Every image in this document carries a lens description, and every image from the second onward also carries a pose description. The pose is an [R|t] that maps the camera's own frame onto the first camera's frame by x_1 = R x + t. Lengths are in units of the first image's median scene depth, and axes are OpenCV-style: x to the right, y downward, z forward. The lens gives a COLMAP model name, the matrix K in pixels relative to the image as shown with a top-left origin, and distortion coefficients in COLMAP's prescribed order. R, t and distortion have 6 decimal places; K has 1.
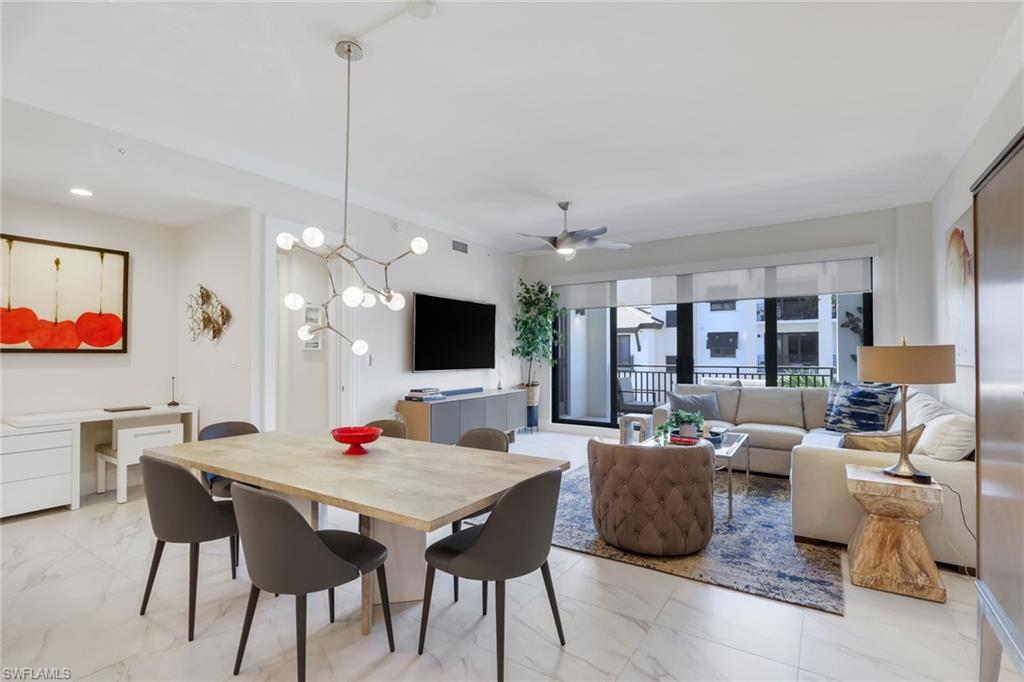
lens RADIAL K [[478.8, 0, 513.1], [0, 478.8, 347.3], [0, 0, 1]] dist [-0.002936, 0.001777]
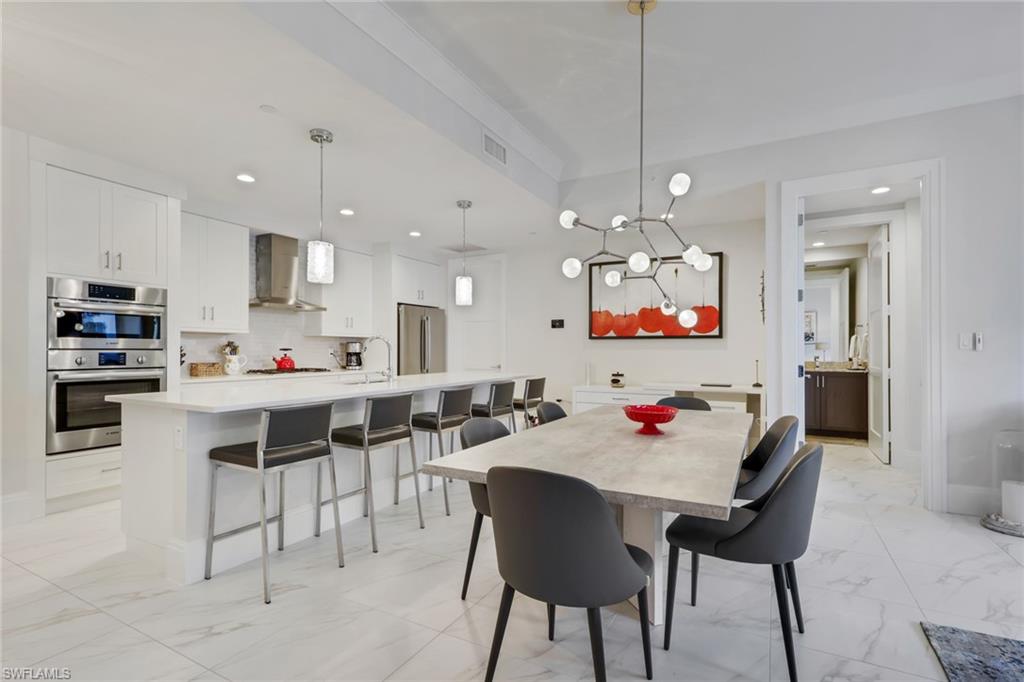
lens RADIAL K [[478.8, 0, 517.1], [0, 478.8, 349.0], [0, 0, 1]] dist [-0.002936, 0.001777]
pose [[0.086945, -0.002375, -0.996210, 0.267348], [0.009761, 0.999951, -0.001532, 0.029315], [0.996165, -0.009591, 0.086964, 0.321428]]
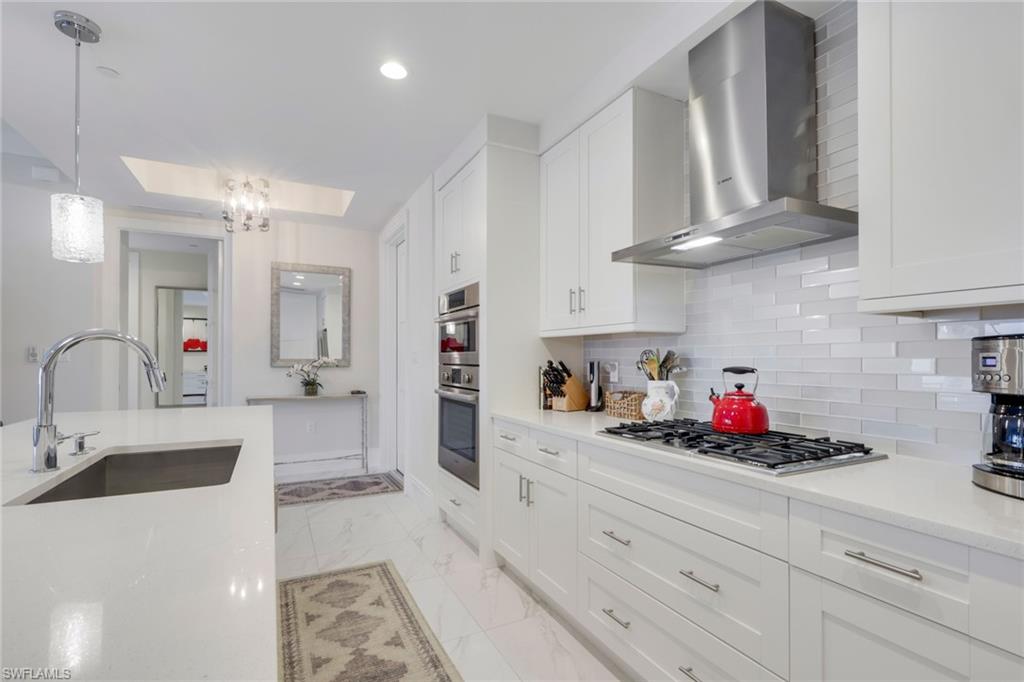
lens RADIAL K [[478.8, 0, 509.6], [0, 478.8, 355.2], [0, 0, 1]] dist [-0.002936, 0.001777]
pose [[-0.868377, 0.000689, 0.495904, -0.789613], [-0.008669, 0.999825, -0.016570, 0.020295], [-0.495829, -0.018688, -0.868219, 0.295779]]
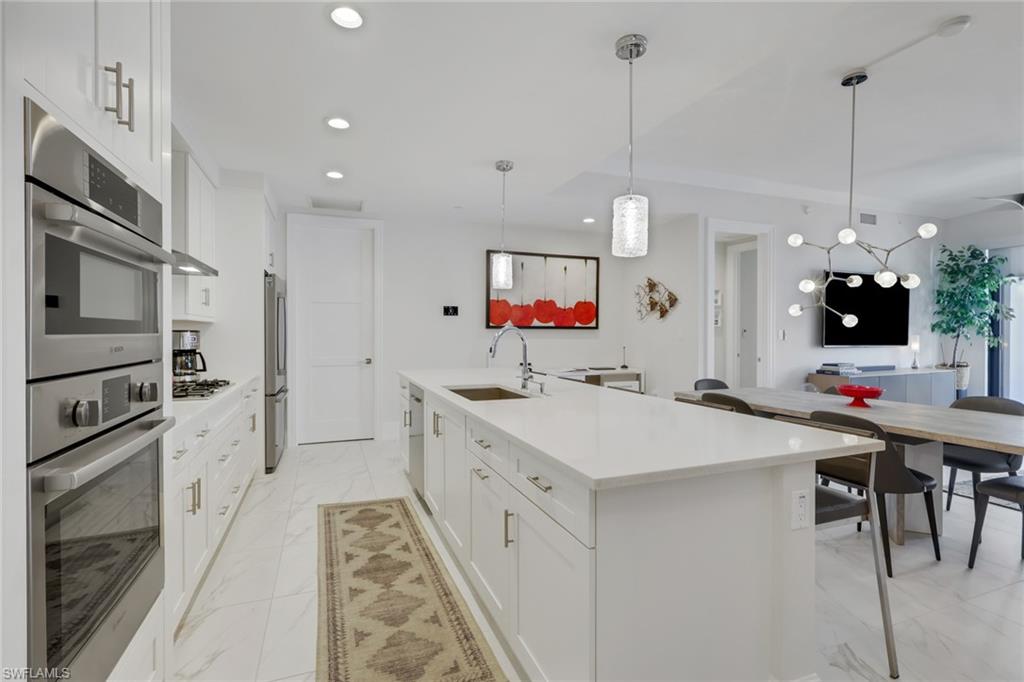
lens RADIAL K [[478.8, 0, 506.6], [0, 478.8, 338.6], [0, 0, 1]] dist [-0.002936, 0.001777]
pose [[0.814774, 0.005601, -0.579752, -0.170569], [0.007646, 0.999763, 0.020405, 0.007421], [0.579729, -0.021058, 0.814538, -0.253758]]
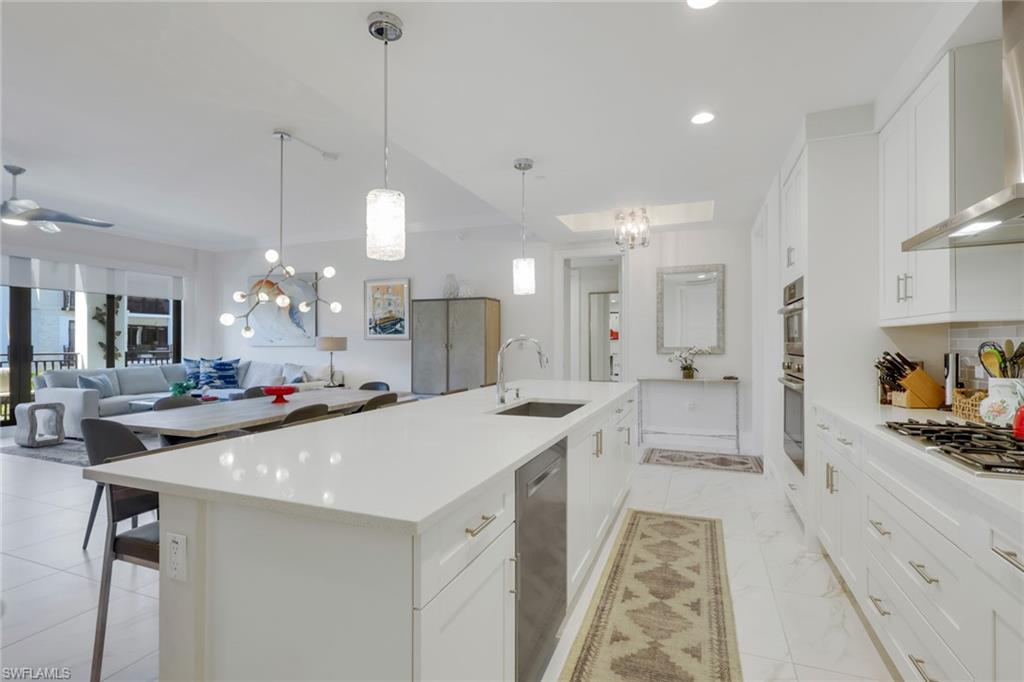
lens RADIAL K [[478.8, 0, 512.3], [0, 478.8, 338.0], [0, 0, 1]] dist [-0.002936, 0.001777]
pose [[-0.211276, 0.010020, 0.977375, -0.964377], [-0.010293, 0.999869, -0.012476, 0.012935], [-0.977372, -0.012696, -0.211145, 0.297048]]
